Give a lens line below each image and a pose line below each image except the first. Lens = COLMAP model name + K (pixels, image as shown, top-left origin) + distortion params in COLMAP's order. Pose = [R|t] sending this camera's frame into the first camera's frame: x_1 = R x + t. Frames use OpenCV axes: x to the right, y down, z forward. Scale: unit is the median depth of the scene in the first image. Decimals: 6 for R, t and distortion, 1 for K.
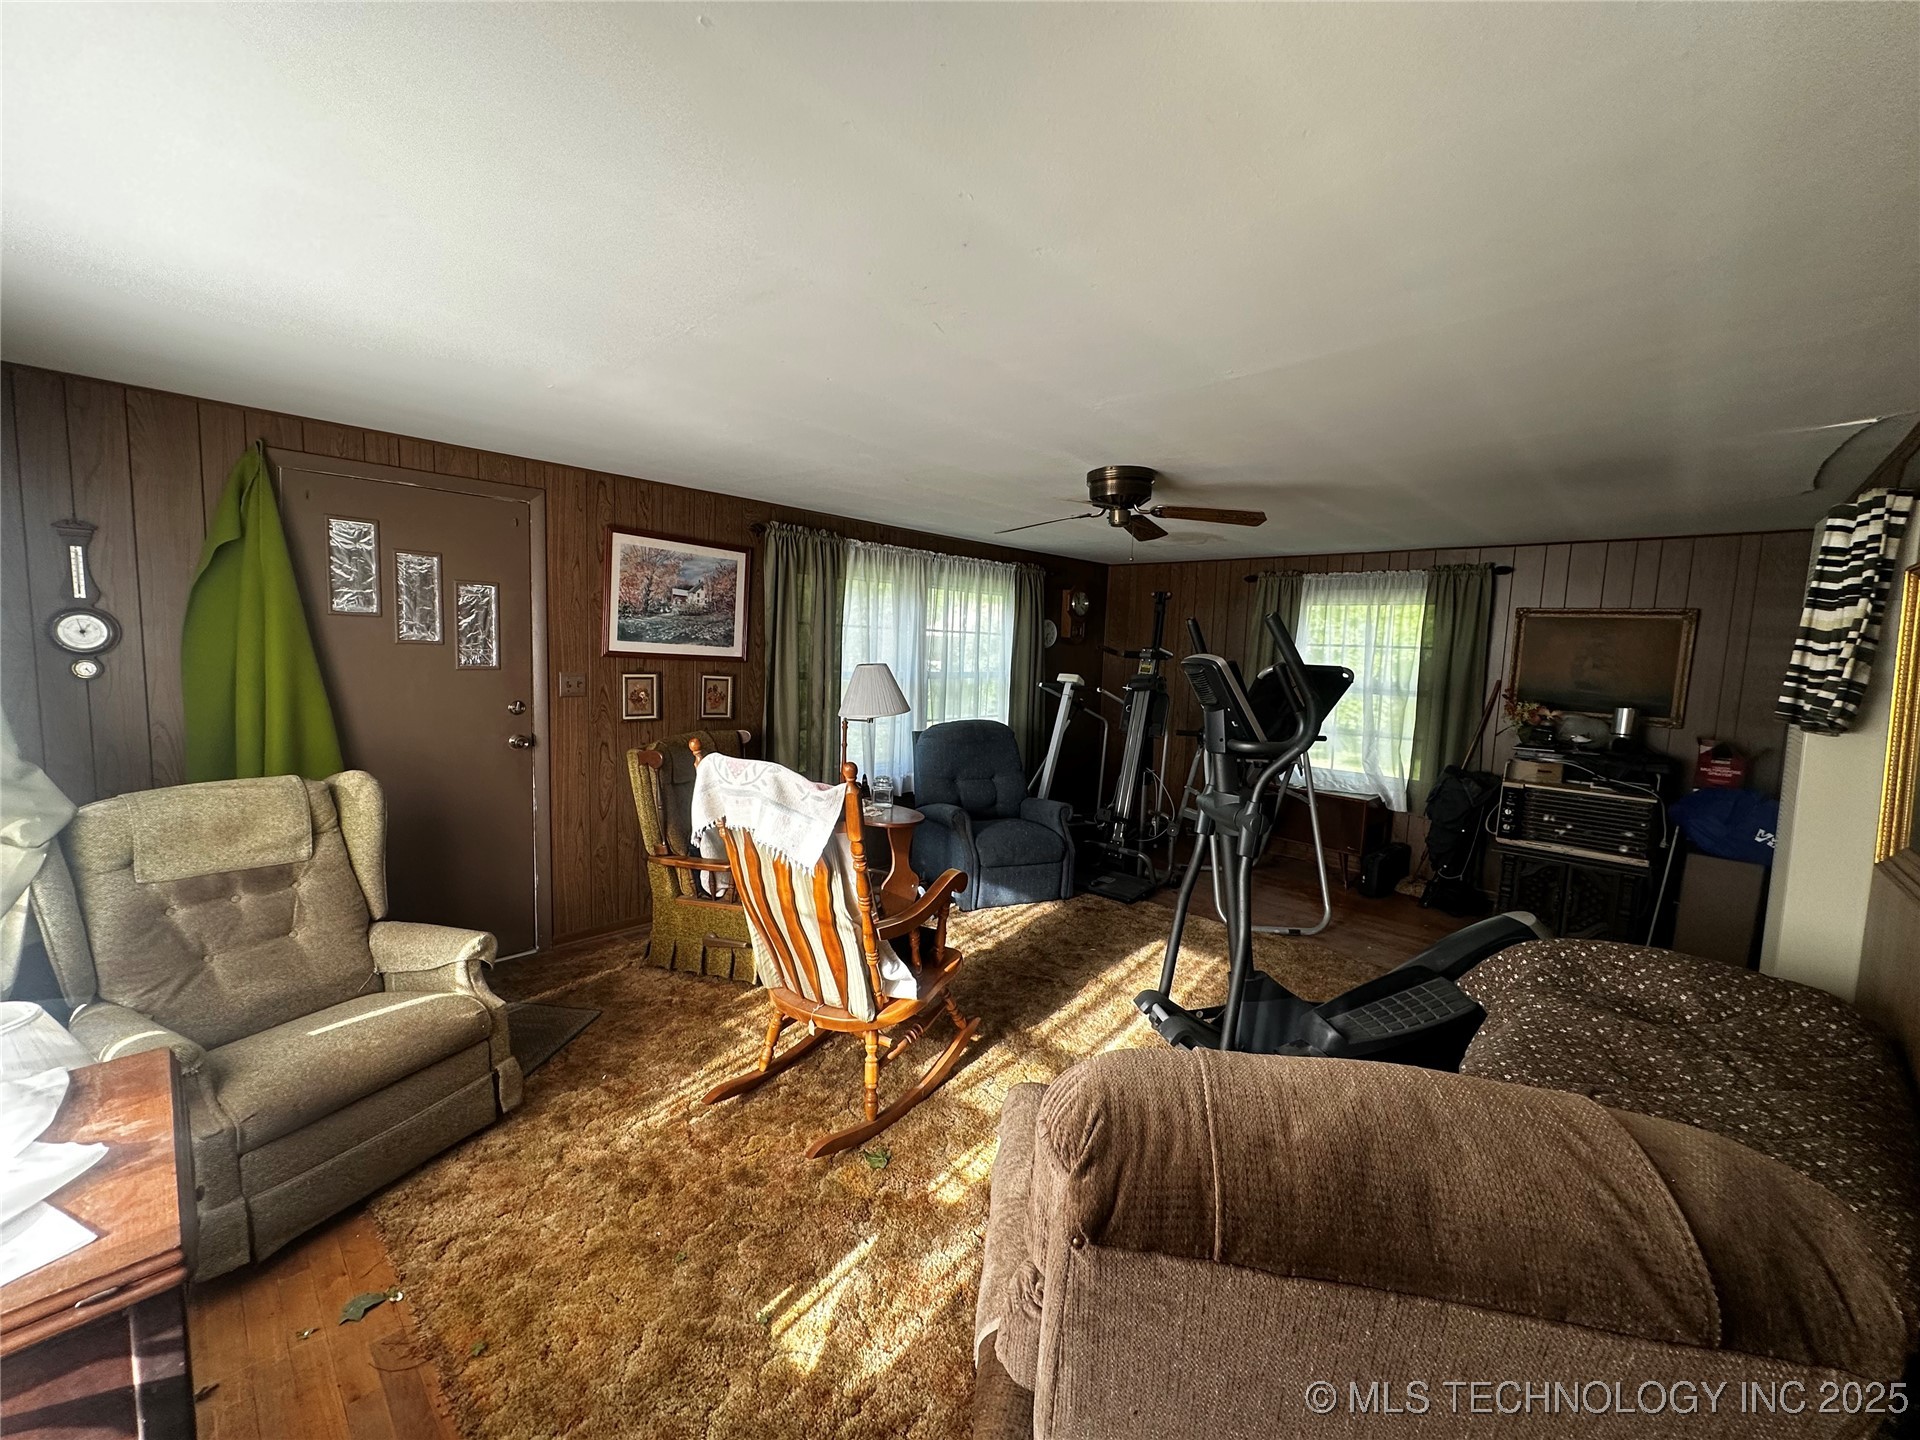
lens RADIAL K [[768.5, 0, 960.9], [0, 768.5, 720.1], [0, 0, 1]] dist [-0.000247, 0.000127]
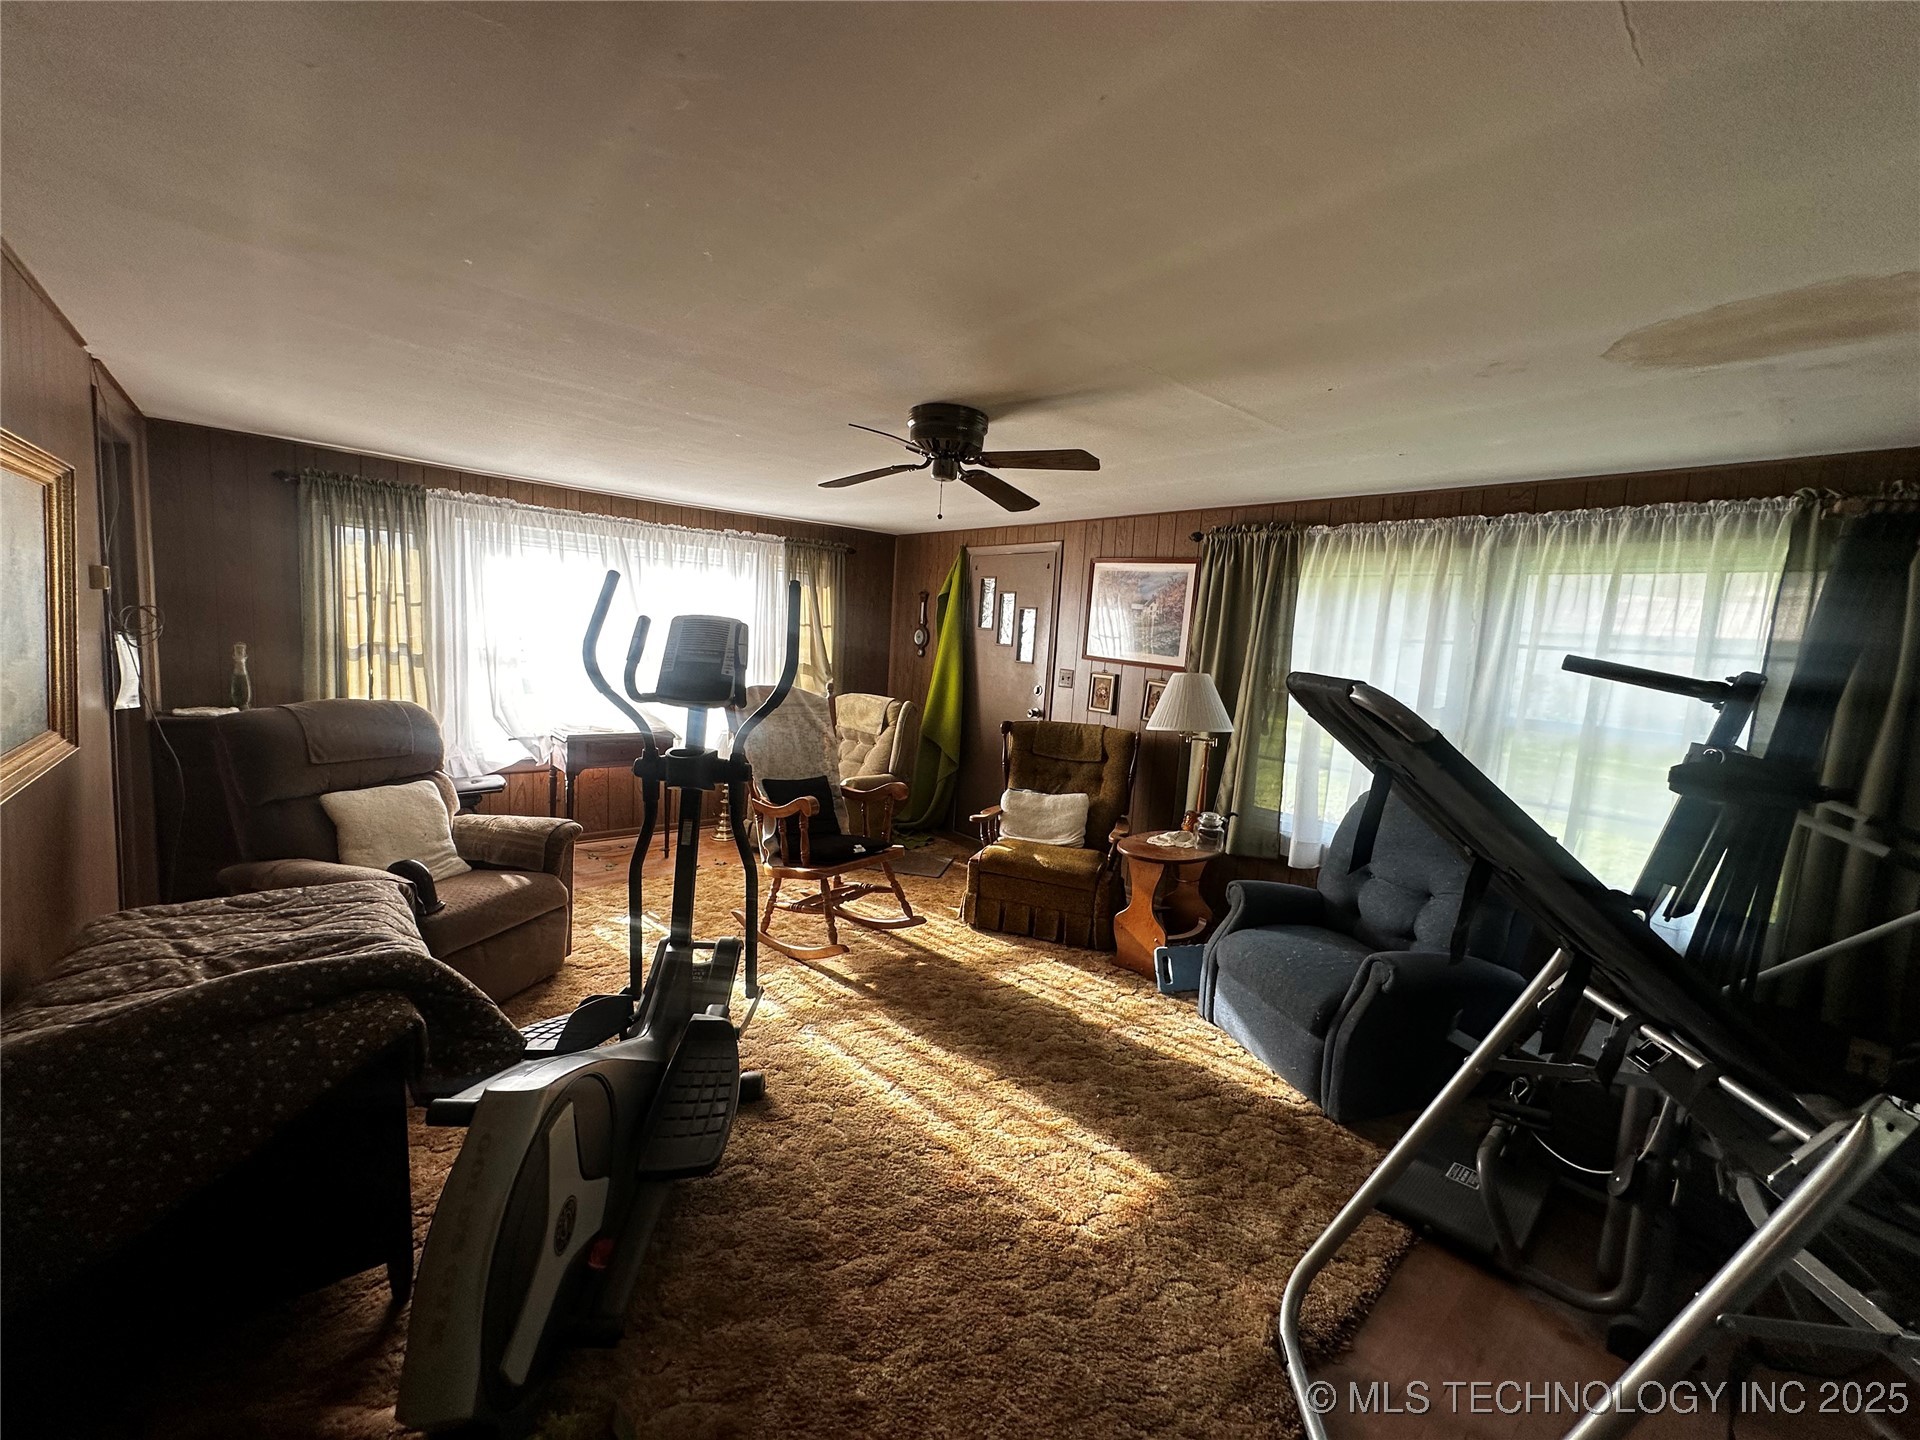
lens RADIAL K [[768.5, 0, 957.0], [0, 768.5, 718.2], [0, 0, 1]] dist [-0.000247, 0.000127]
pose [[-0.097967, 0.069537, -0.992757, 0.780130], [-0.164561, 0.982691, 0.085071, -0.054776], [0.981490, 0.171703, -0.084828, 0.837530]]
